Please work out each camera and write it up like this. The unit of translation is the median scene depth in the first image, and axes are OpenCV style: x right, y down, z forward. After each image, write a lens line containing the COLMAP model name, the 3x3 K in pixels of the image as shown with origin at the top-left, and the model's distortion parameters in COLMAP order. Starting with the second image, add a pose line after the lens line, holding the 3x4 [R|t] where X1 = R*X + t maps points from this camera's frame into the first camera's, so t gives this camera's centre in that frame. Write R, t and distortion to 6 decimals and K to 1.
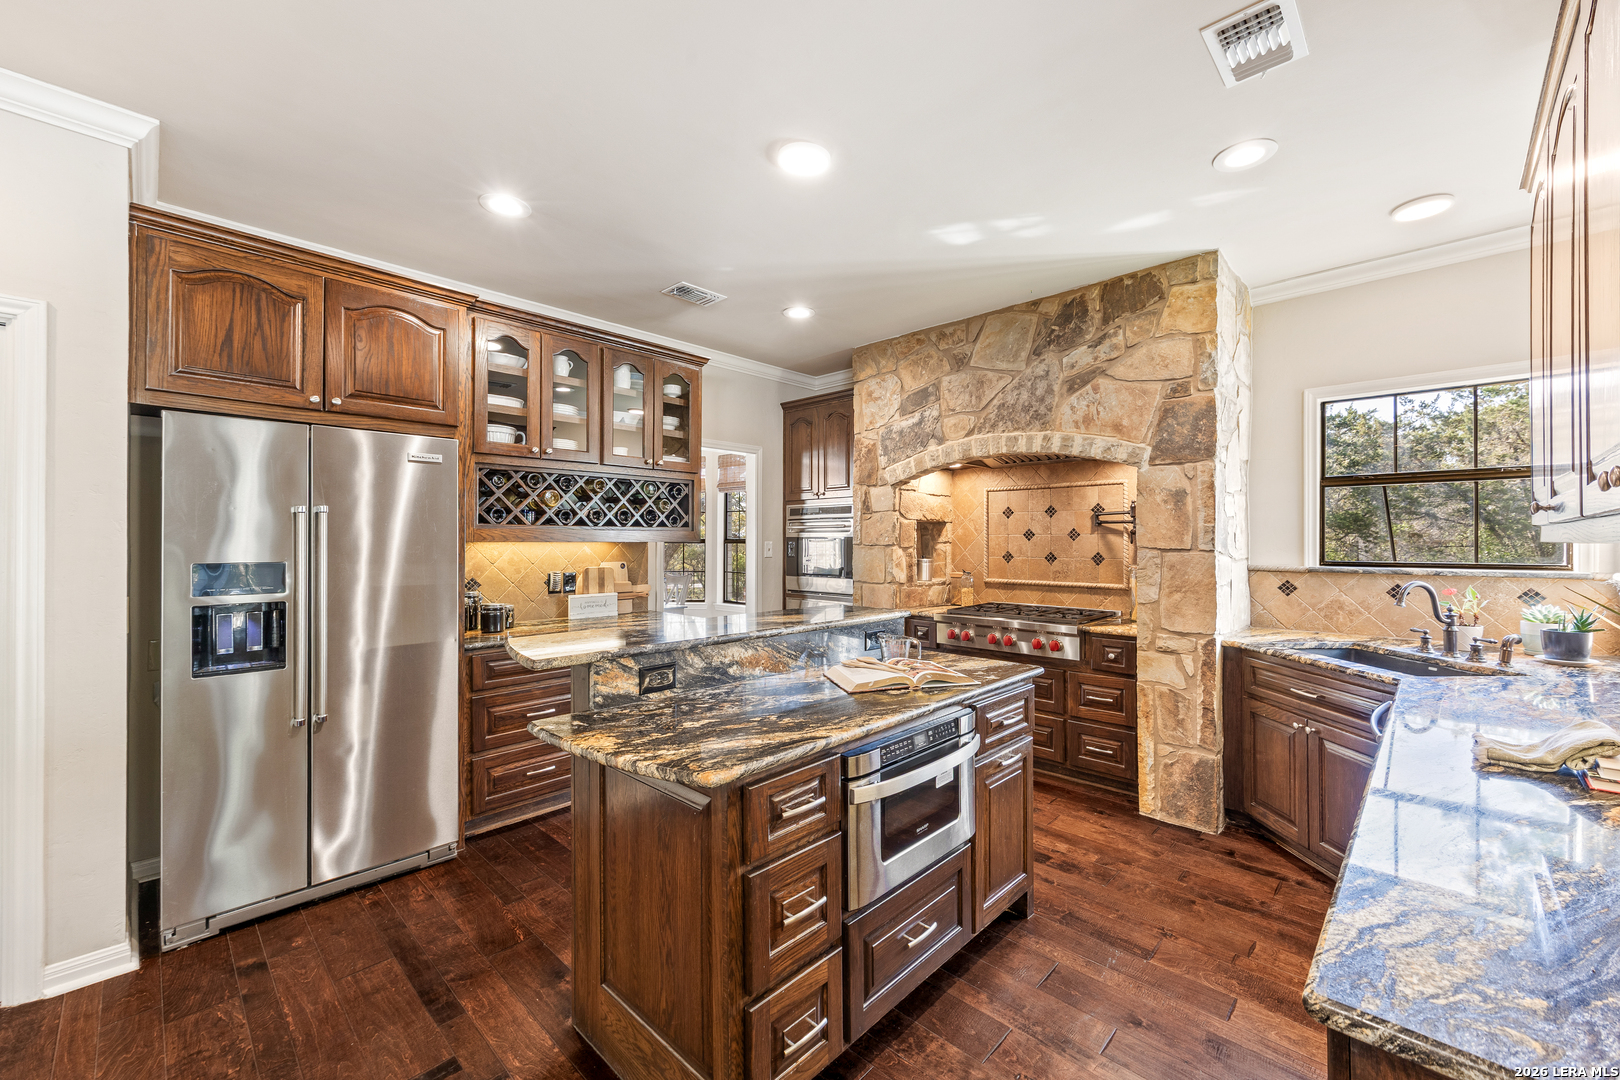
lens RADIAL K [[635.7, 0, 819.0], [0, 635.7, 539.6], [0, 0, 1]] dist [0.001269, 0.000152]
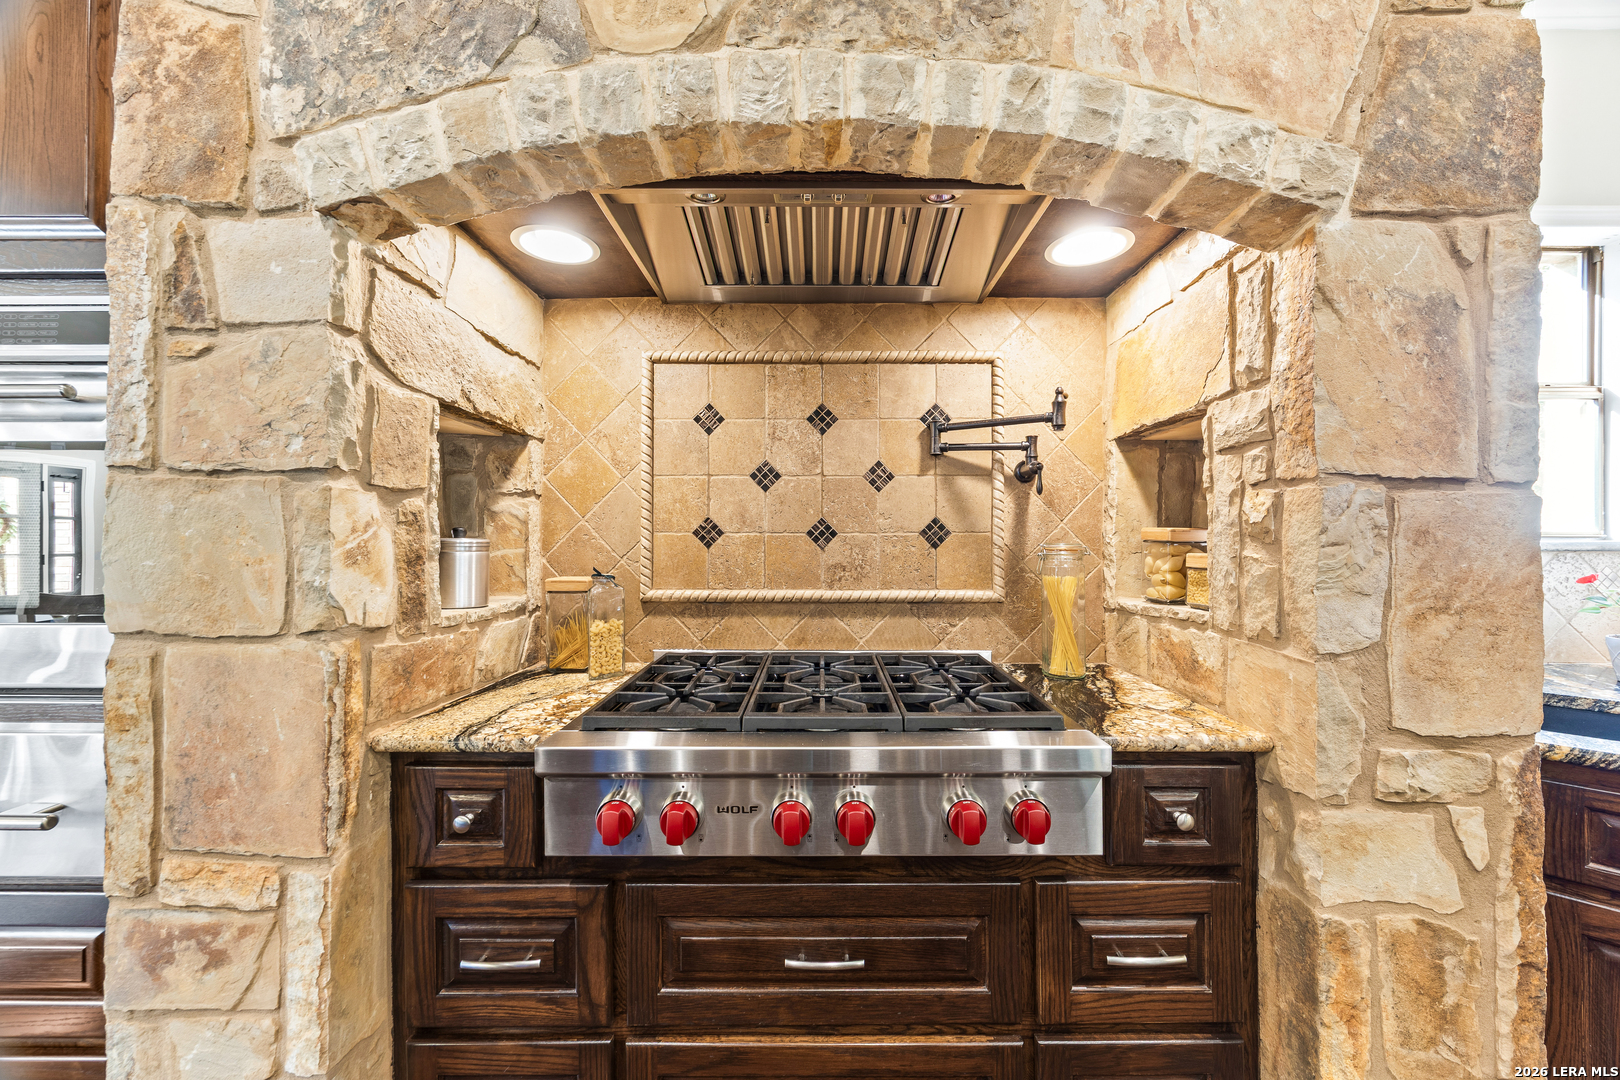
lens RADIAL K [[613.6, 0, 820.4], [0, 613.6, 539.6], [0, 0, 1]] dist [-0.002427, -0.000201]
pose [[0.718258, 0.004105, 0.695765, 0.109477], [-0.002993, 0.999992, -0.002810, 0.041787], [-0.695770, -0.000064, 0.718264, 0.878363]]
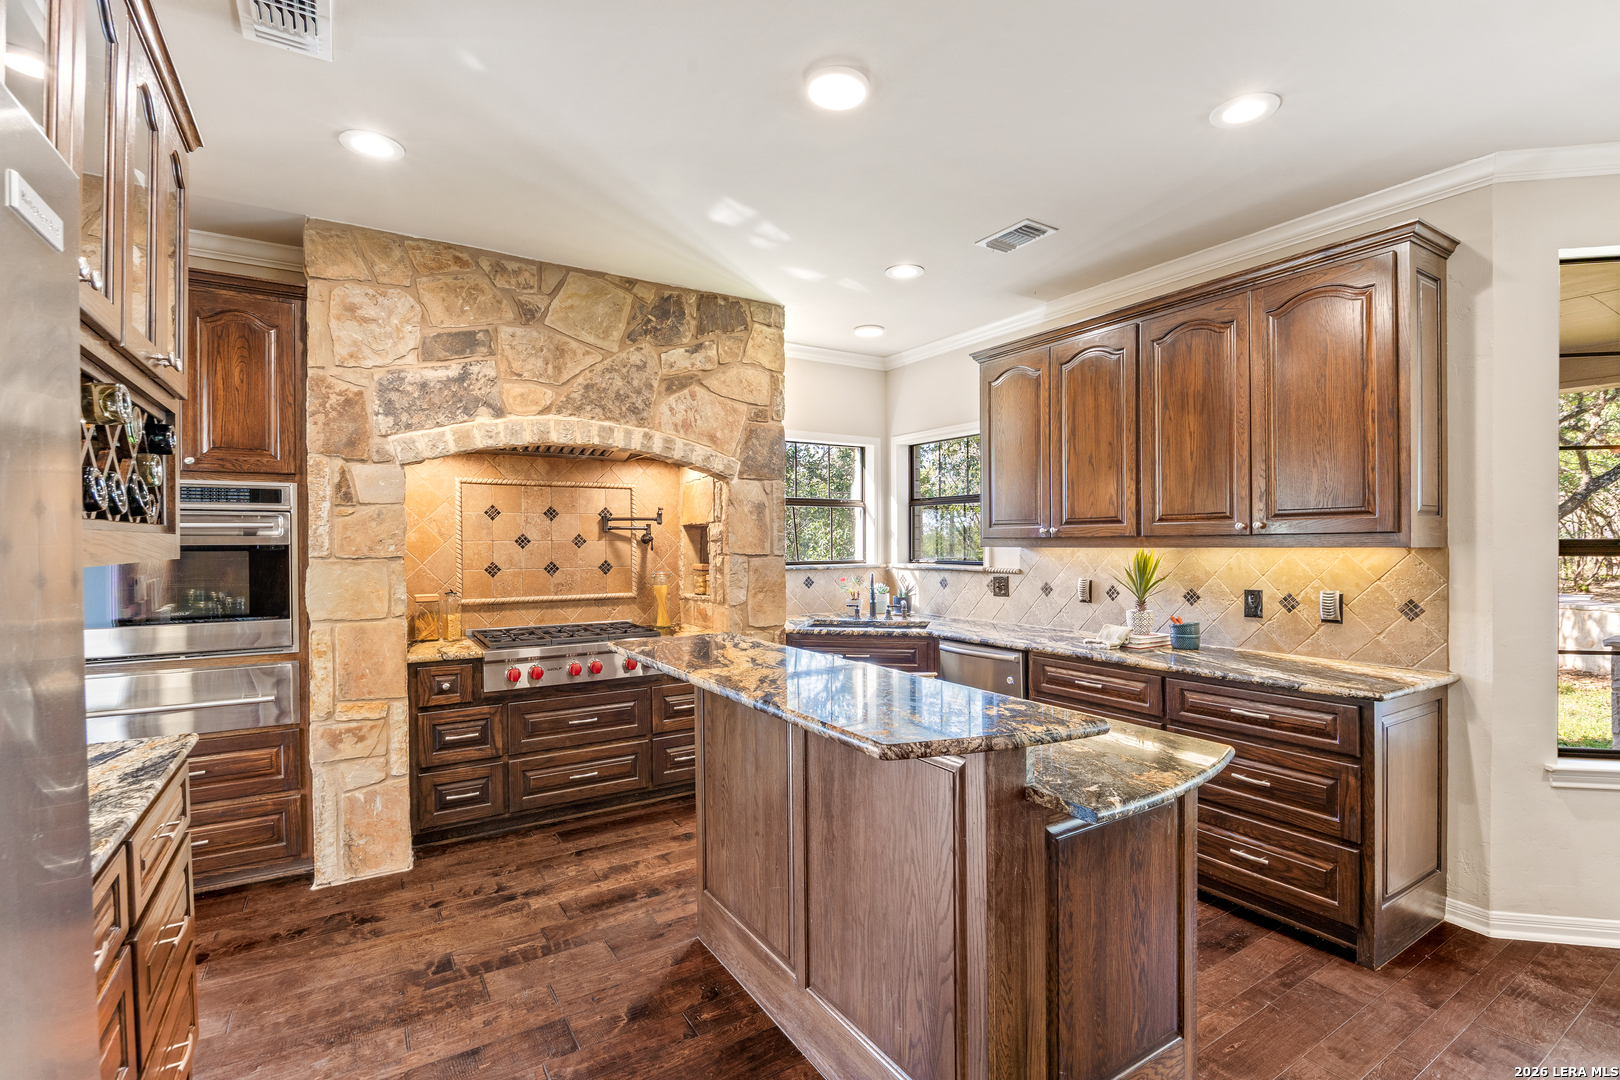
lens RADIAL K [[744.7, 0, 808.4], [0, 744.7, 548.4], [0, 0, 1]] dist [-0.018947, -0.000341]
pose [[0.249835, -0.009691, 0.968240, -0.624825], [0.003126, 0.999953, 0.009202, -0.007391], [-0.968283, 0.000727, 0.249854, 0.513936]]
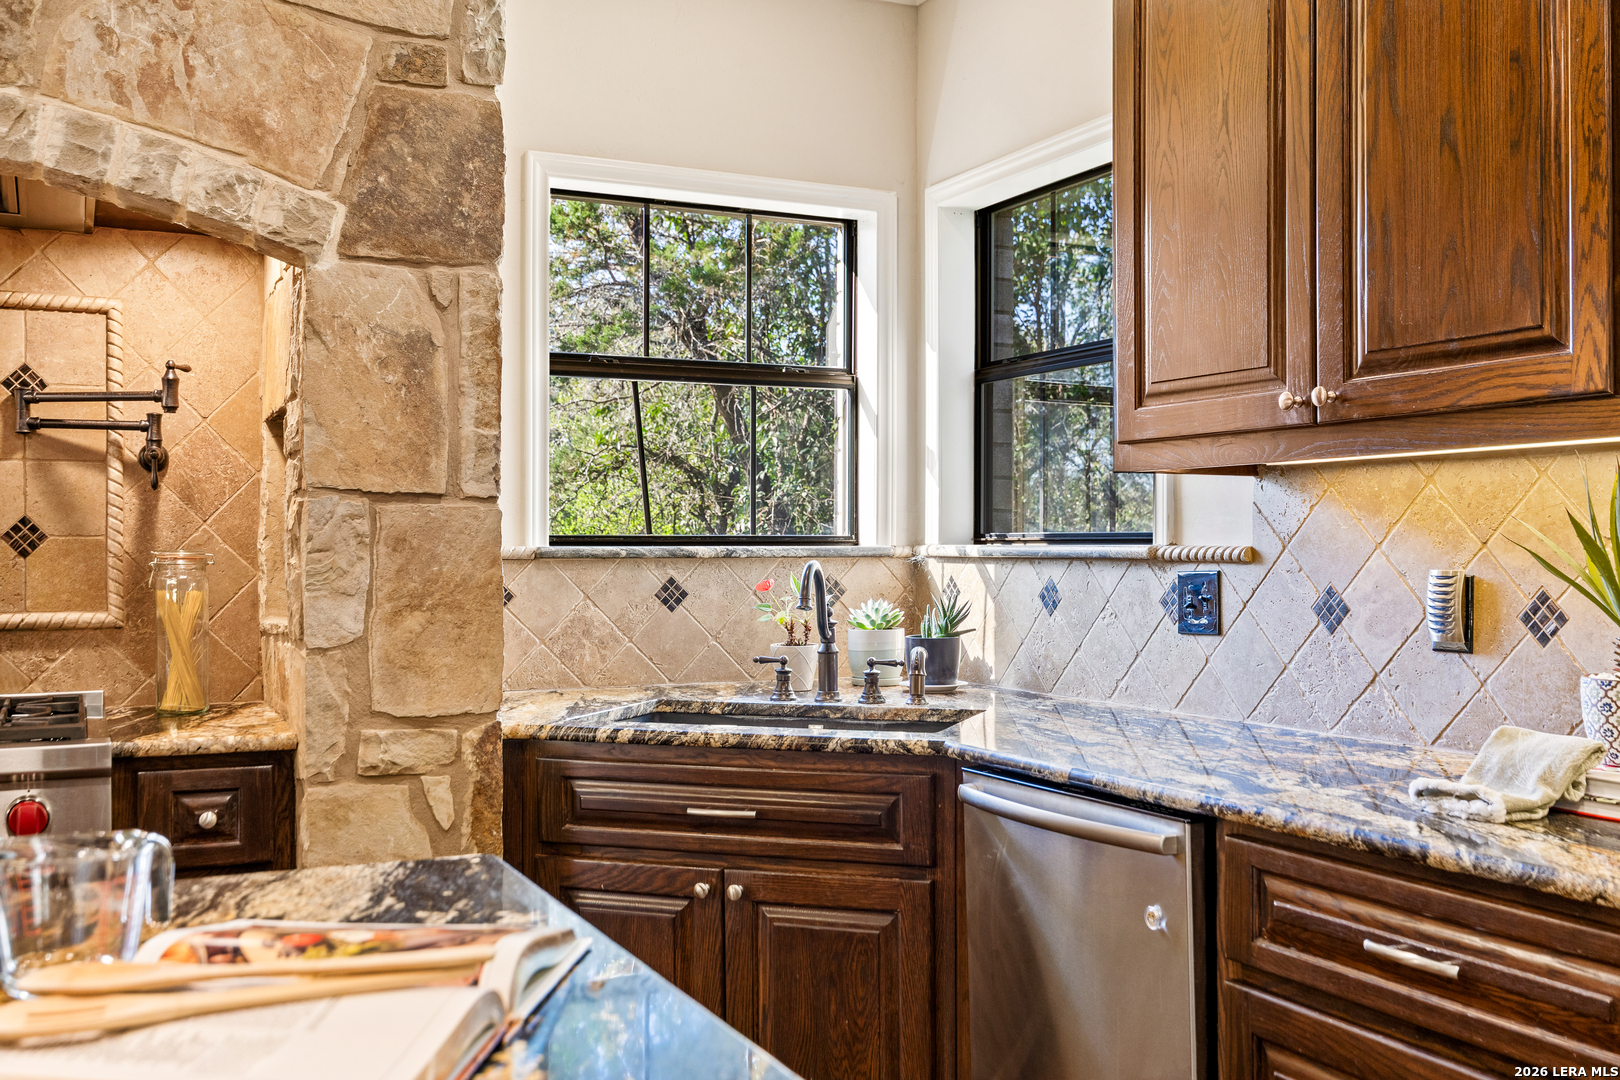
lens RADIAL K [[1556.0, 0, 797.5], [0, 1556.0, 546.7], [0, 0, 1]] dist [-0.008525, -0.012826]
pose [[0.358142, 0.000501, 0.933667, -0.177660], [-0.001511, 0.999999, 0.000043, 0.040026], [-0.933666, -0.001426, 0.358142, 0.412334]]
